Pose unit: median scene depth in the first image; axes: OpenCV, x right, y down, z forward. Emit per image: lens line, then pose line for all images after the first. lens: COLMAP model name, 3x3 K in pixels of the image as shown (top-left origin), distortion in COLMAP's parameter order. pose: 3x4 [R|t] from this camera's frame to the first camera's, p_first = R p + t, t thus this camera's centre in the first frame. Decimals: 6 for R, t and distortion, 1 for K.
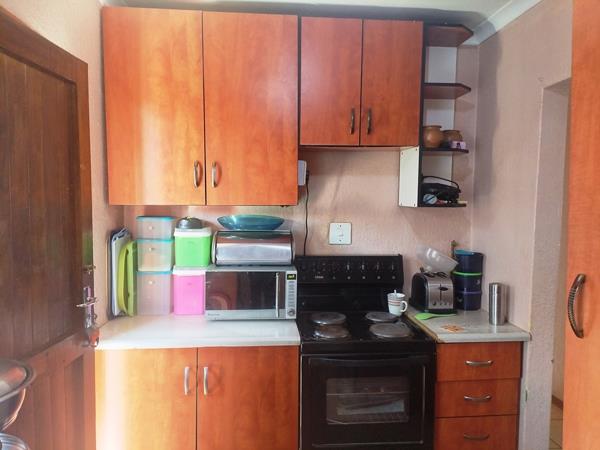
lens RADIAL K [[461.0, 0, 300.0], [0, 461.0, 225.0], [0, 0, 1]] dist [0.057564, -0.149877]
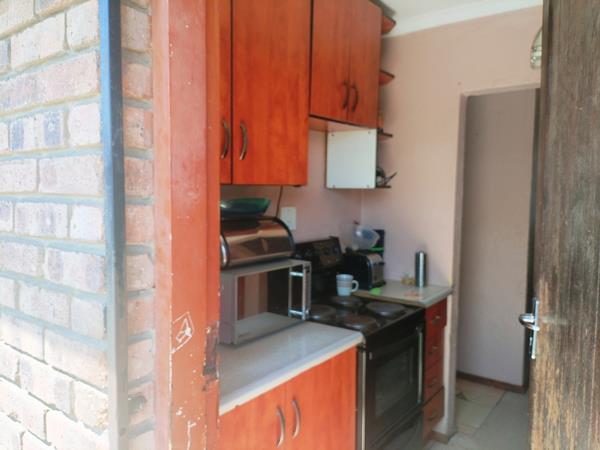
lens RADIAL K [[461.0, 0, 300.0], [0, 461.0, 225.0], [0, 0, 1]] dist [0.057564, -0.149877]
pose [[0.658969, -0.057207, 0.749991, -0.647763], [0.041198, 0.998352, 0.039953, -0.004434], [-0.751041, 0.004570, 0.660240, 0.440609]]
